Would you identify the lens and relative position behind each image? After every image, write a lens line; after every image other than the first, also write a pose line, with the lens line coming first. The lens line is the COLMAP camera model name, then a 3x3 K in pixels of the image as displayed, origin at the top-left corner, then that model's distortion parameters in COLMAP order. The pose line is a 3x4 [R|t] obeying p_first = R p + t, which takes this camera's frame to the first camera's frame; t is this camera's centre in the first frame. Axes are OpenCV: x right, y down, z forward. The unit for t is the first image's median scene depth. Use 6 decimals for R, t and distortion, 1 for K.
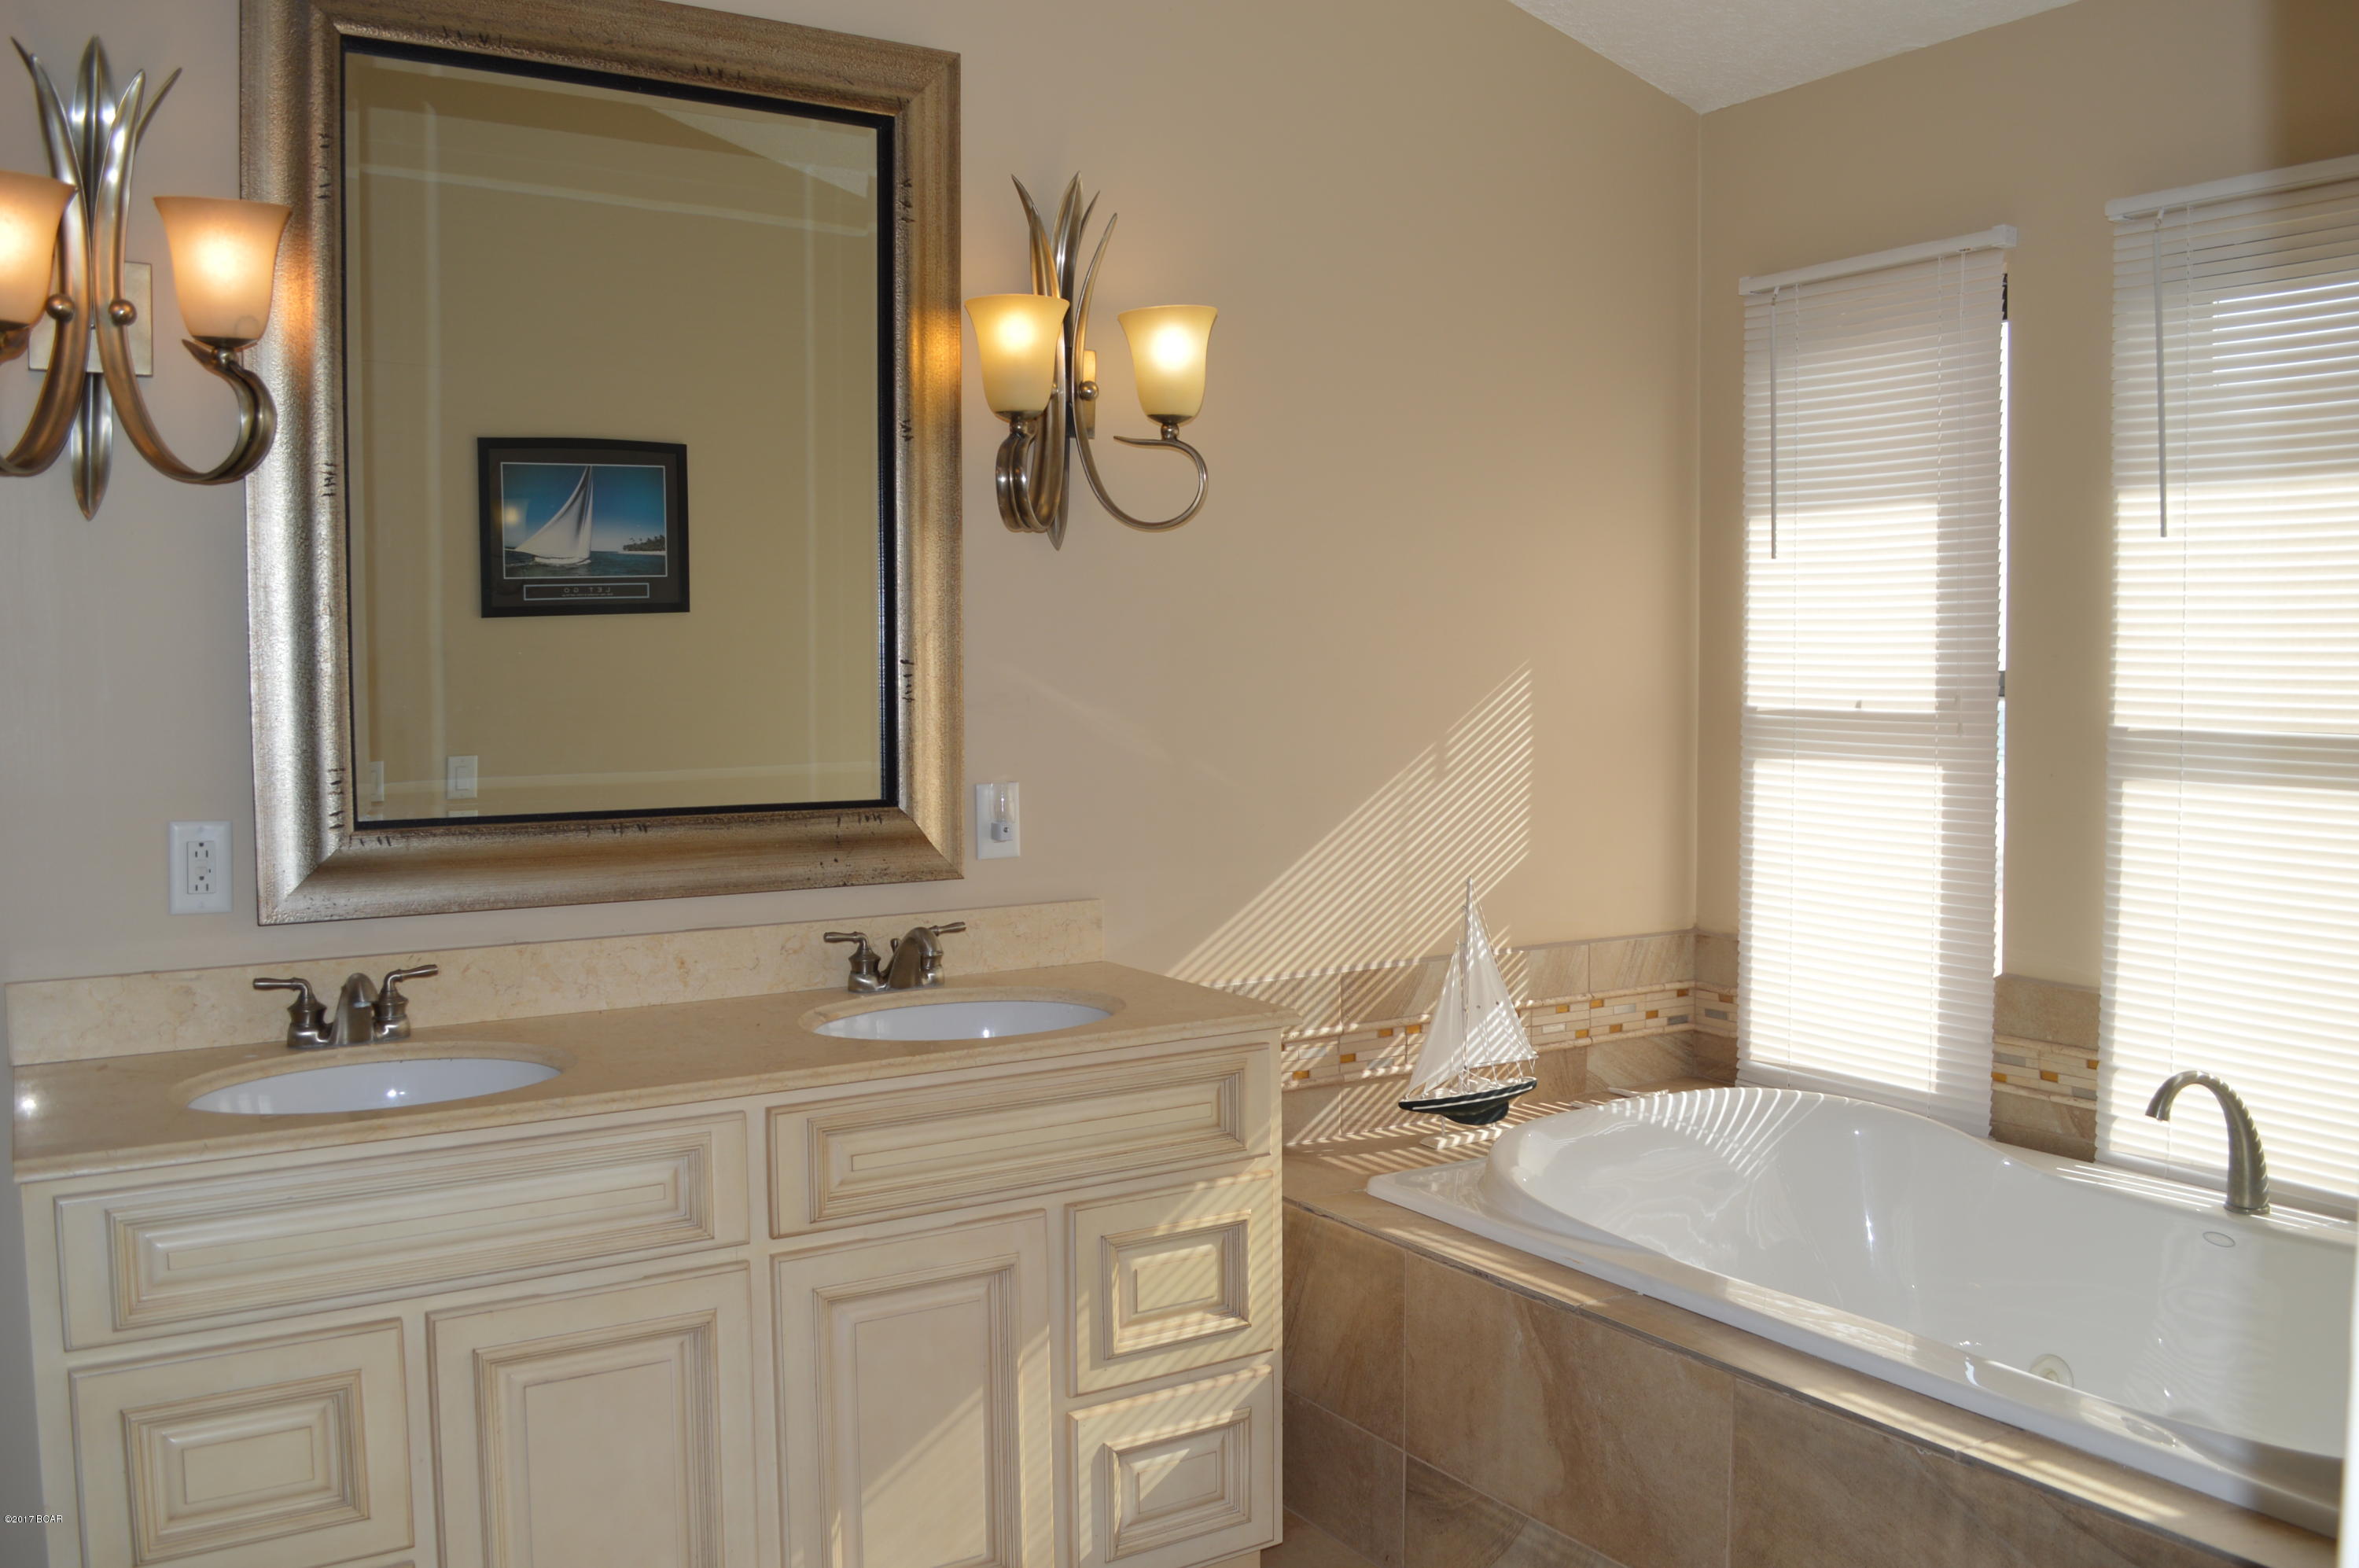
lens RADIAL K [[1884.7, 0, 1168.8], [0, 1884.7, 790.7], [0, 0, 1]] dist [-0.077764, 0.001796]
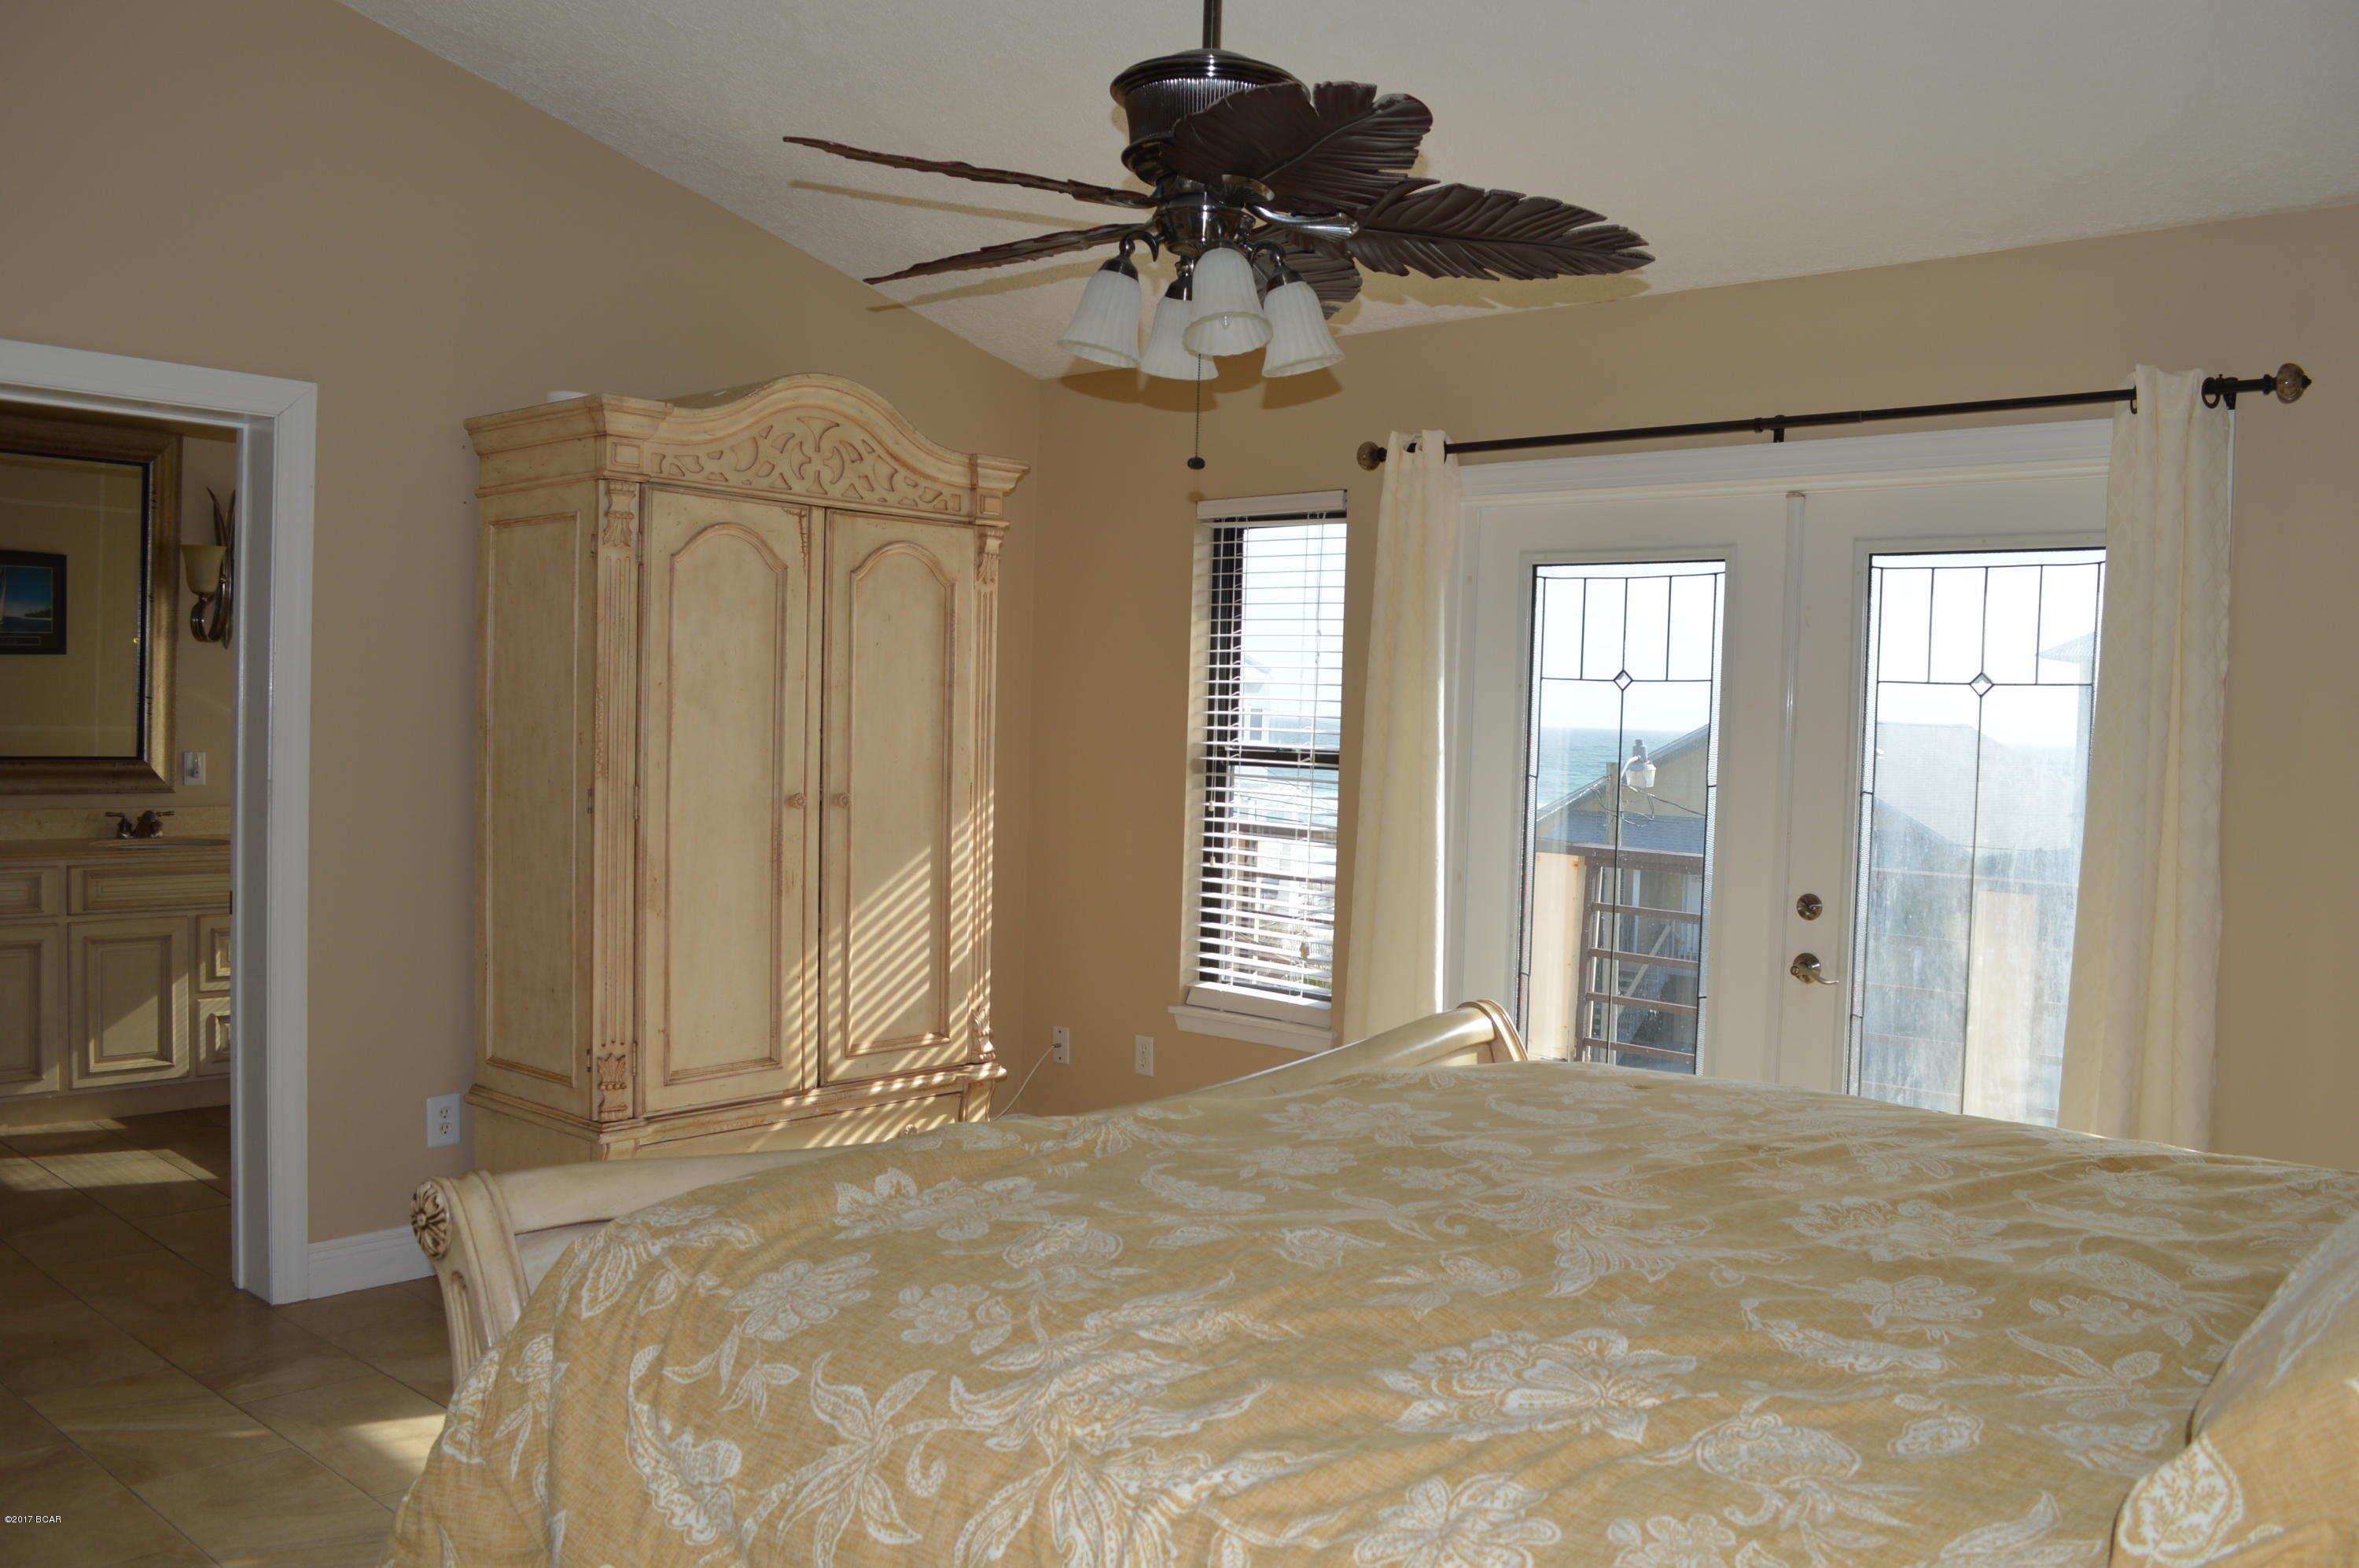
lens RADIAL K [[1884.7, 0, 1172.9], [0, 1884.7, 778.4], [0, 0, 1]] dist [-0.077764, 0.001796]
pose [[0.962803, 0.024095, 0.269128, 0.472729], [-0.019859, 0.999632, -0.018453, 0.048241], [-0.269474, 0.012422, 0.962928, -1.533715]]
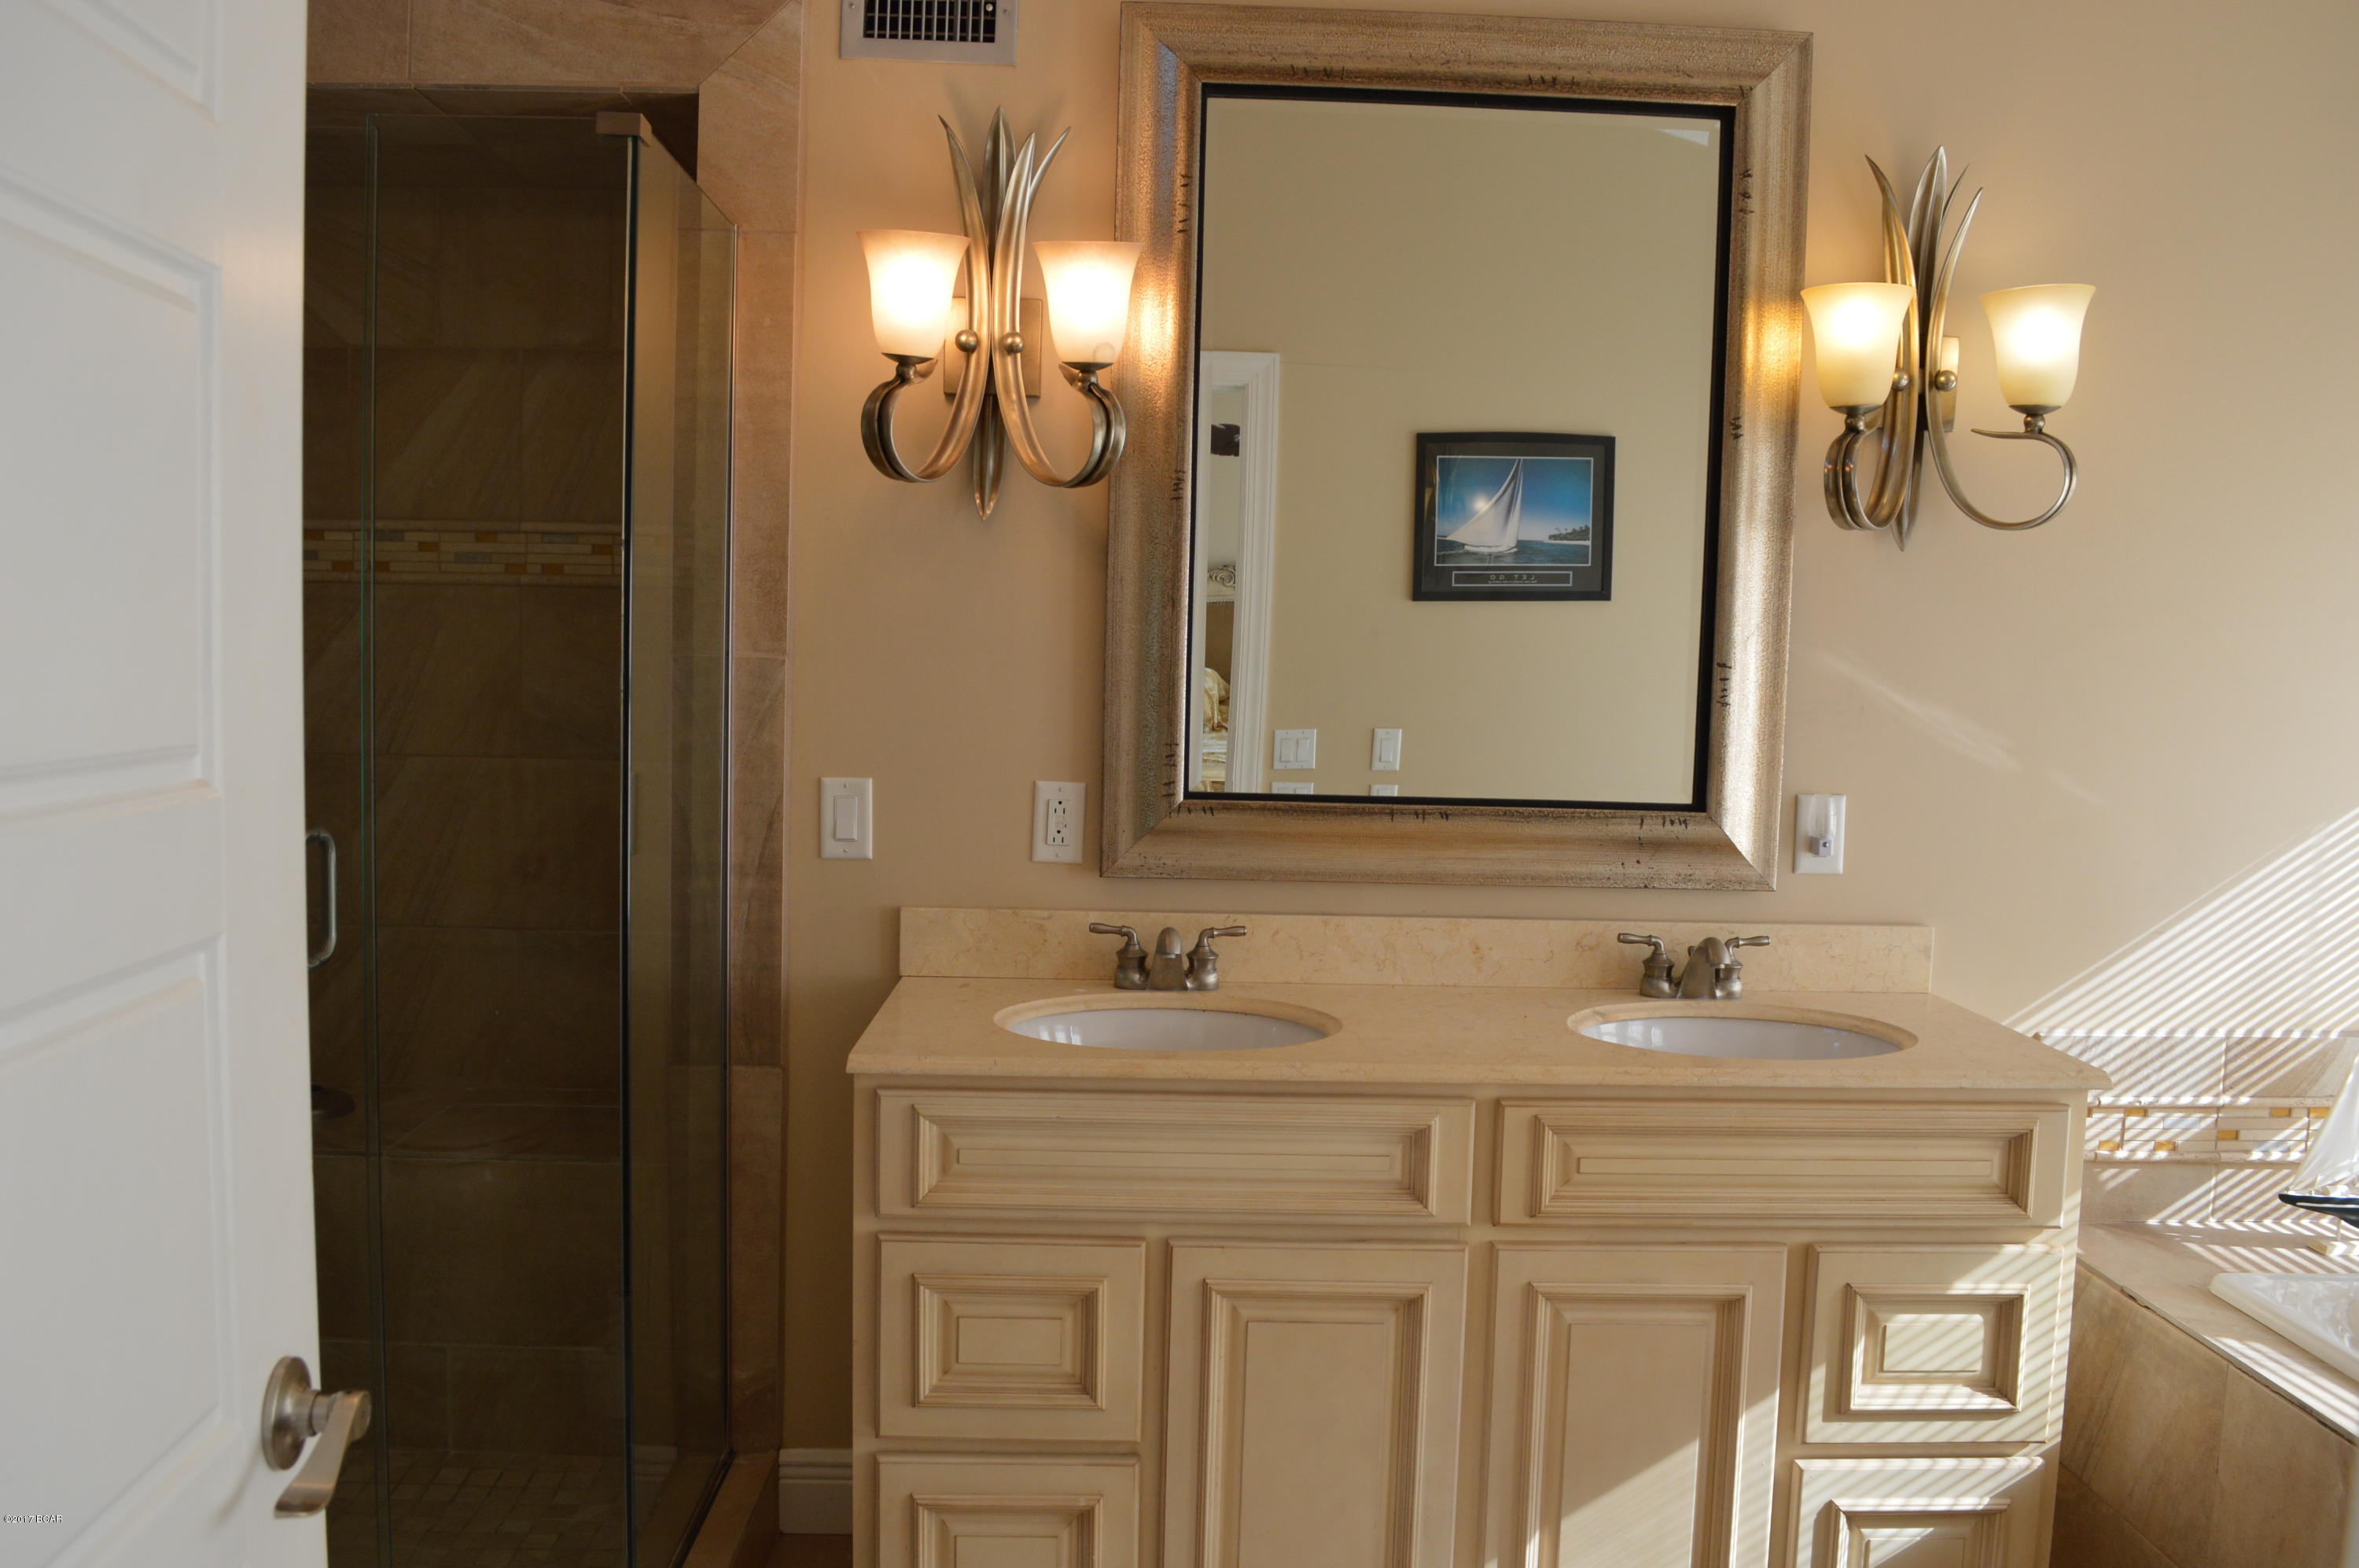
lens RADIAL K [[1884.7, 0, 1183.0], [0, 1884.7, 787.0], [0, 0, 1]] dist [-0.077764, 0.001796]
pose [[0.859668, 0.066639, -0.506488, 0.117248], [-0.061744, 0.997741, 0.026474, -0.014115], [0.507108, 0.008514, 0.861840, 0.020849]]
